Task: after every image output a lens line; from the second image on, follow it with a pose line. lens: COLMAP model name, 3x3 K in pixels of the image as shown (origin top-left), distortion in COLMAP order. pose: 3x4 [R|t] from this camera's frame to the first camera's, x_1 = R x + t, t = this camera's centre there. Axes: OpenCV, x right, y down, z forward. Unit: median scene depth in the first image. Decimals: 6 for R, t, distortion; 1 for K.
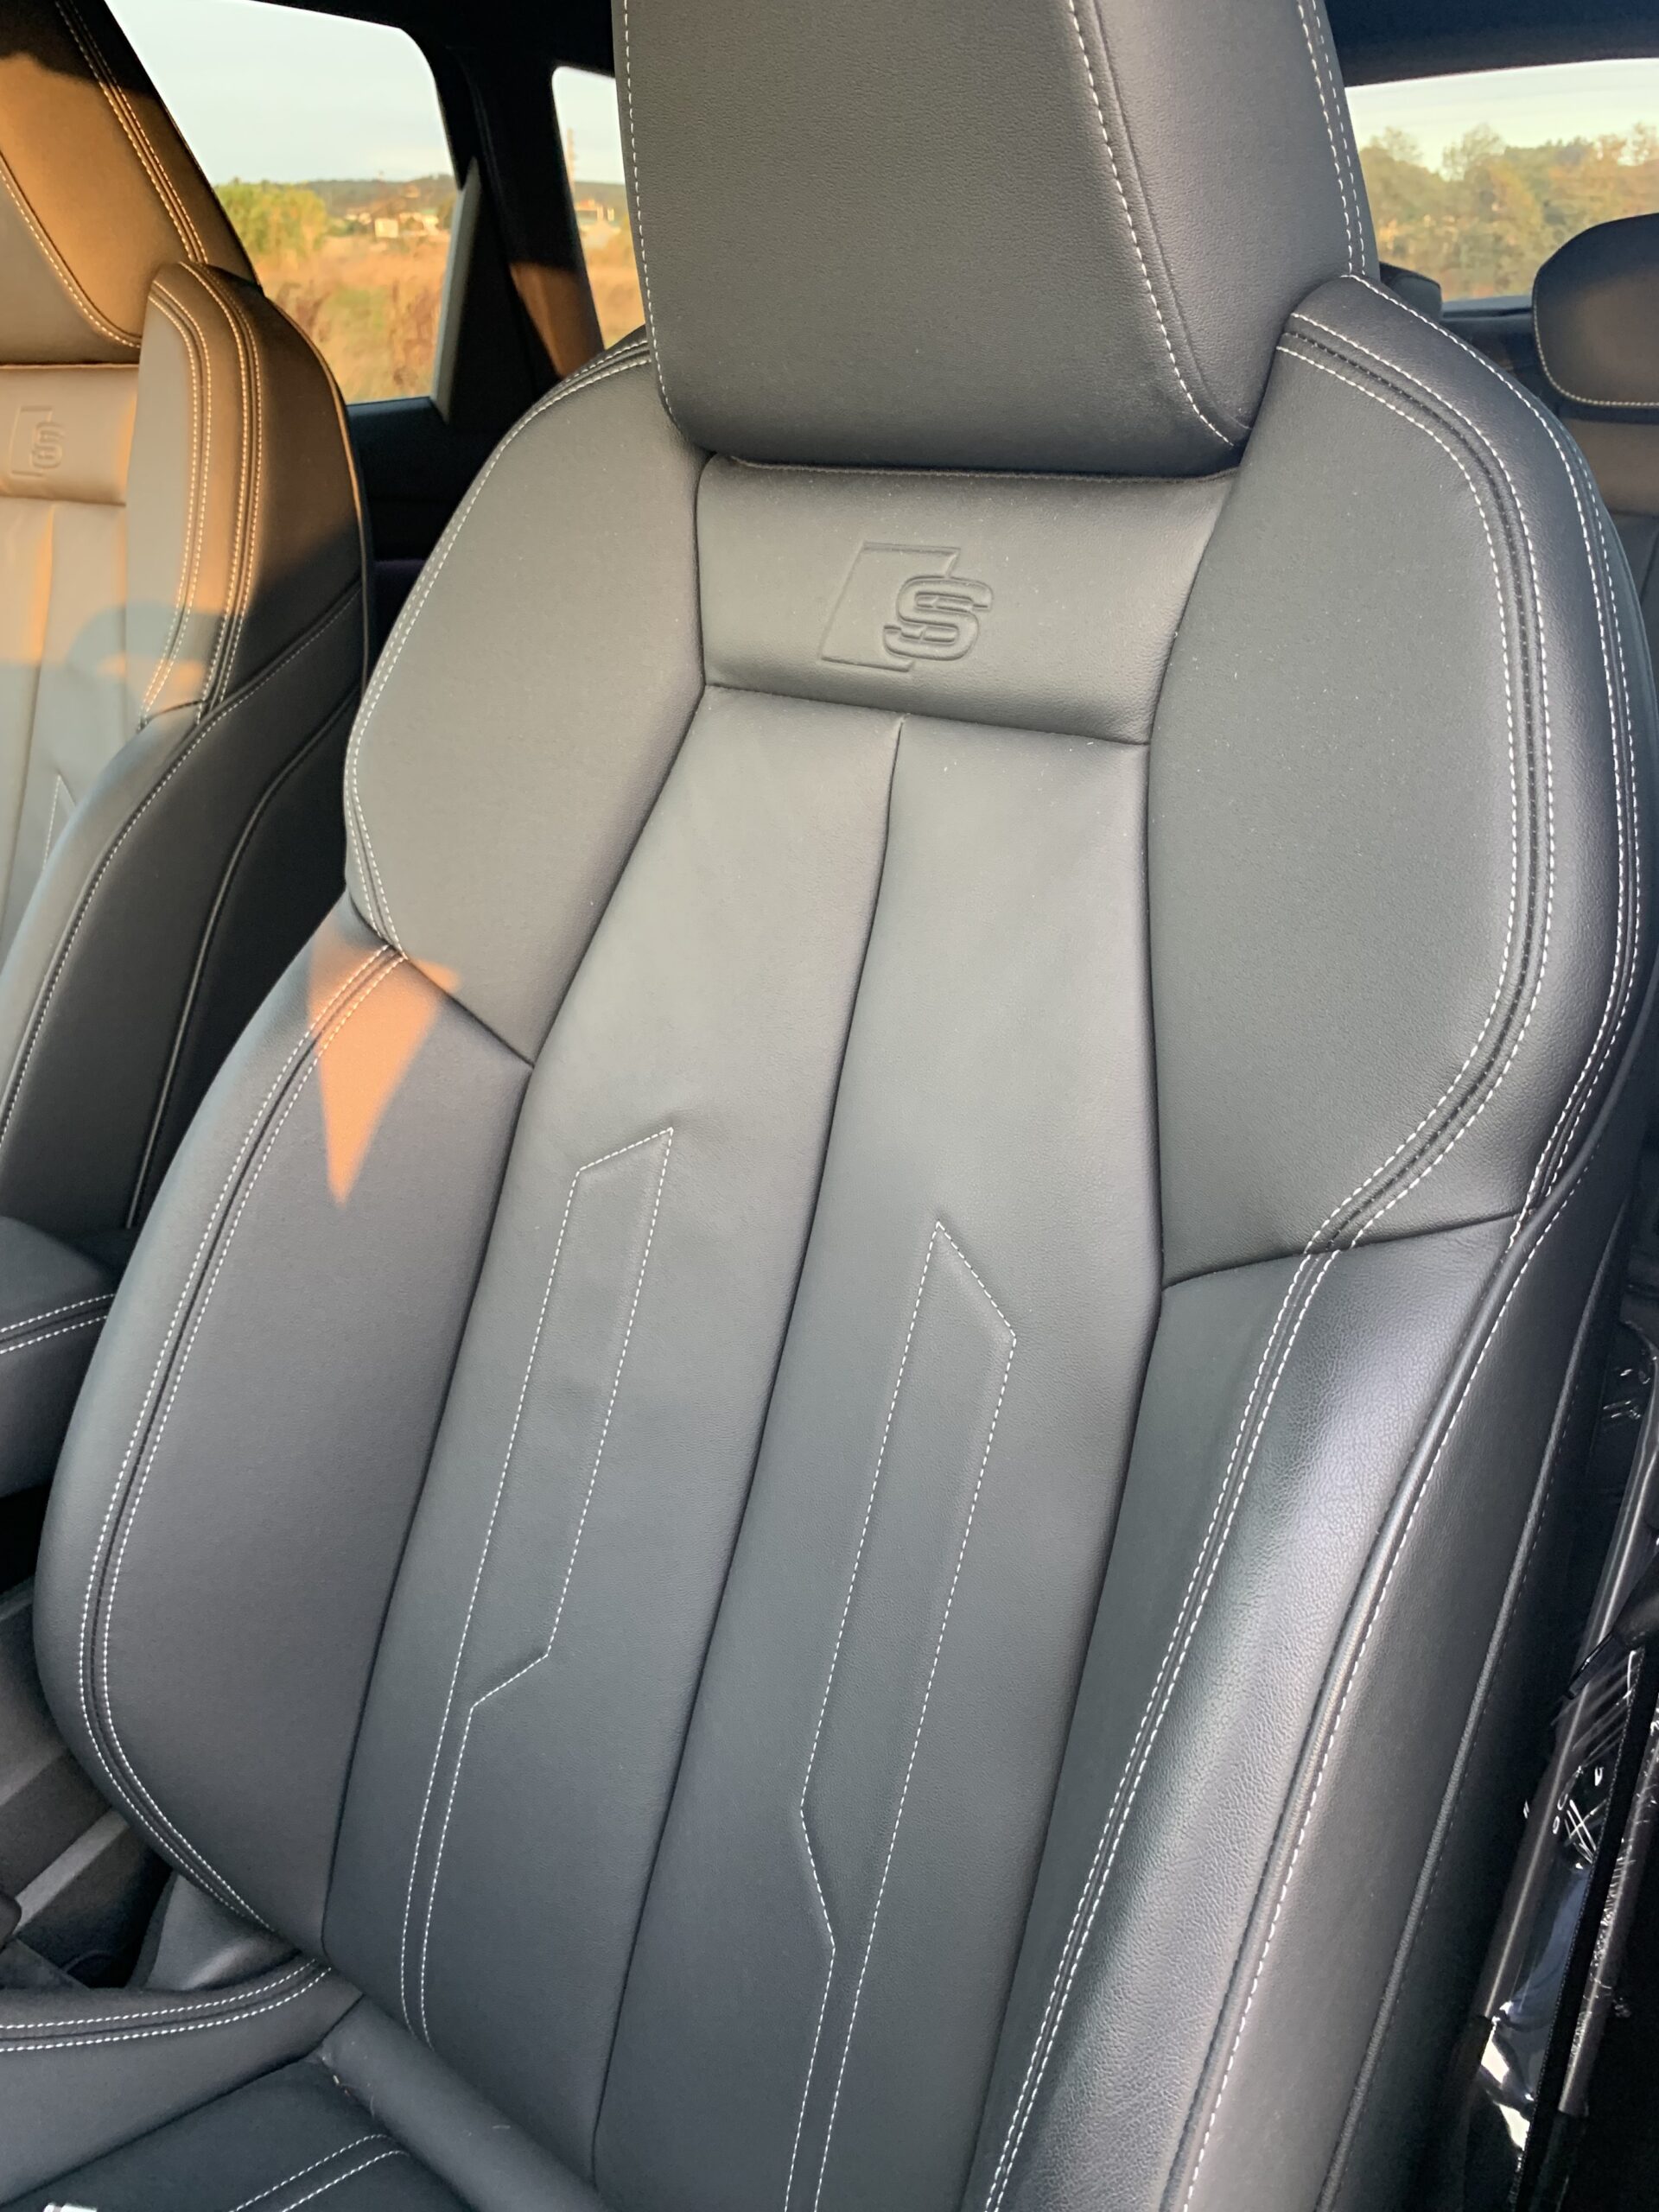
lens RADIAL K [[1677.1, 0, 813.4], [0, 1677.1, 1124.8], [0, 0, 1]] dist [0.014014, -0.020703]
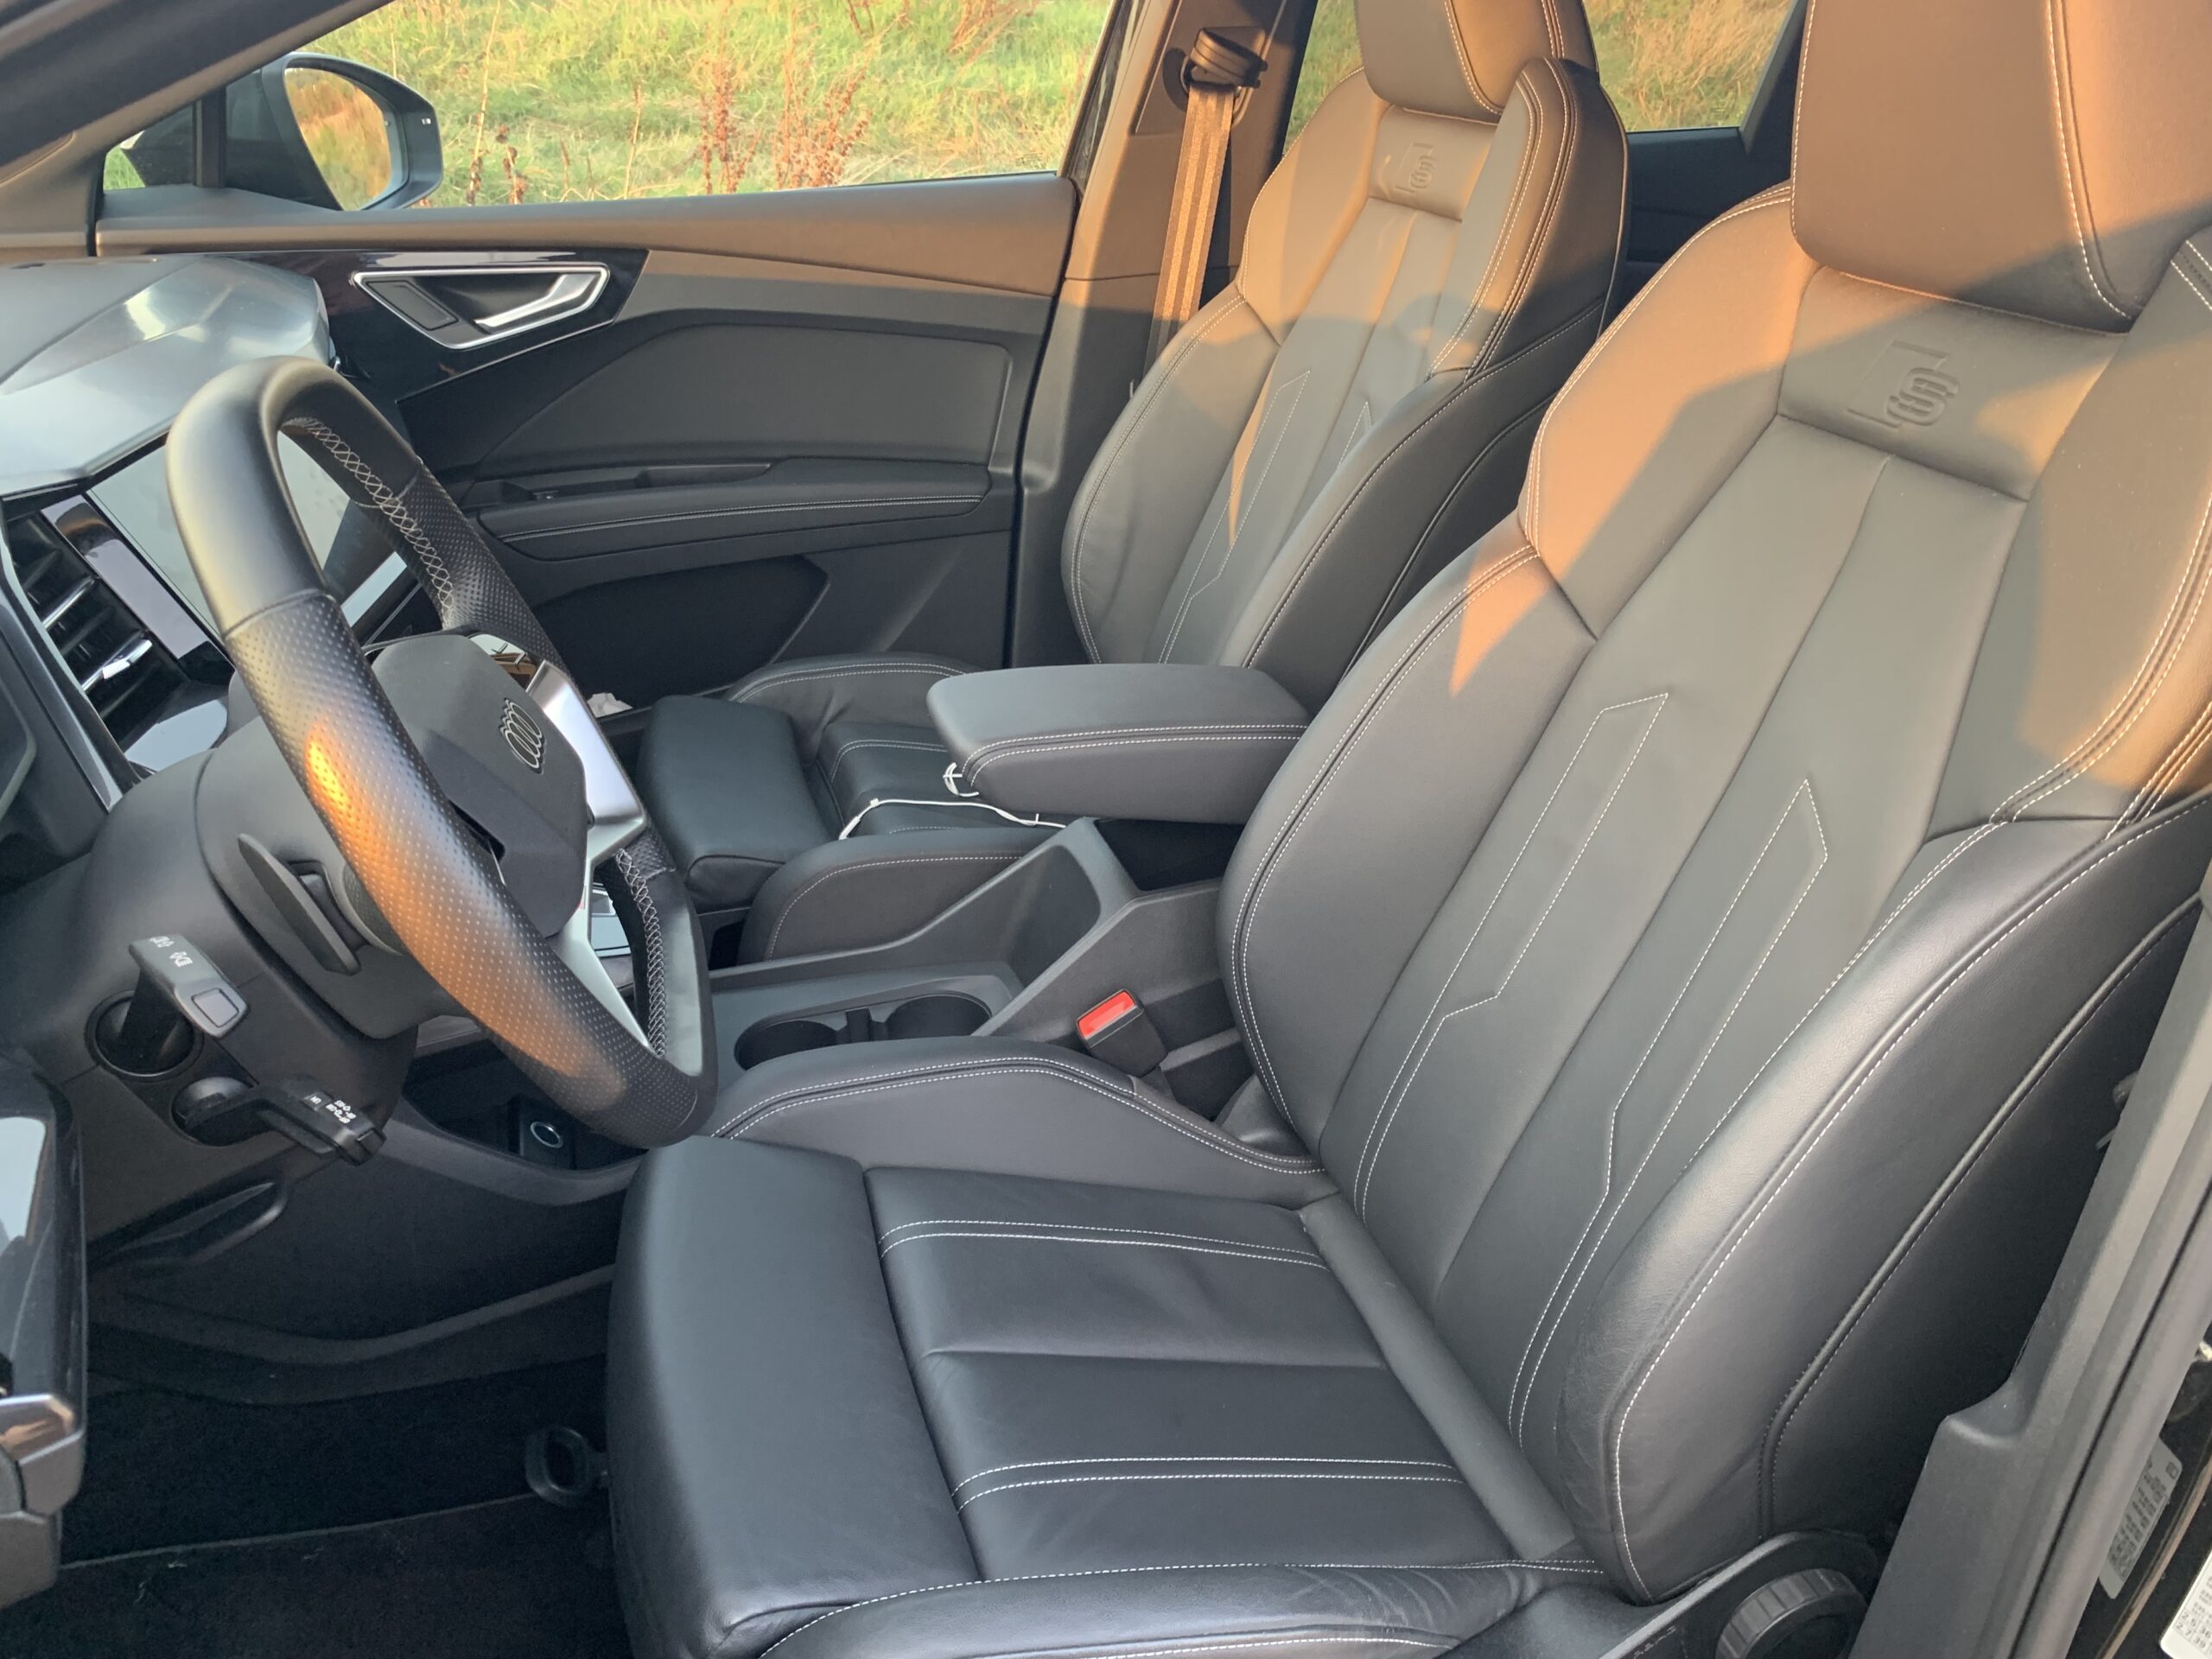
lens RADIAL K [[1677.1, 0, 1118.5], [0, 1677.1, 812.1], [0, 0, 1]] dist [0.014014, -0.020703]
pose [[0.838772, 0.268723, -0.473549, 0.235361], [-0.259151, 0.961925, 0.086839, 0.095939], [0.478855, 0.049882, 0.876476, -0.547779]]
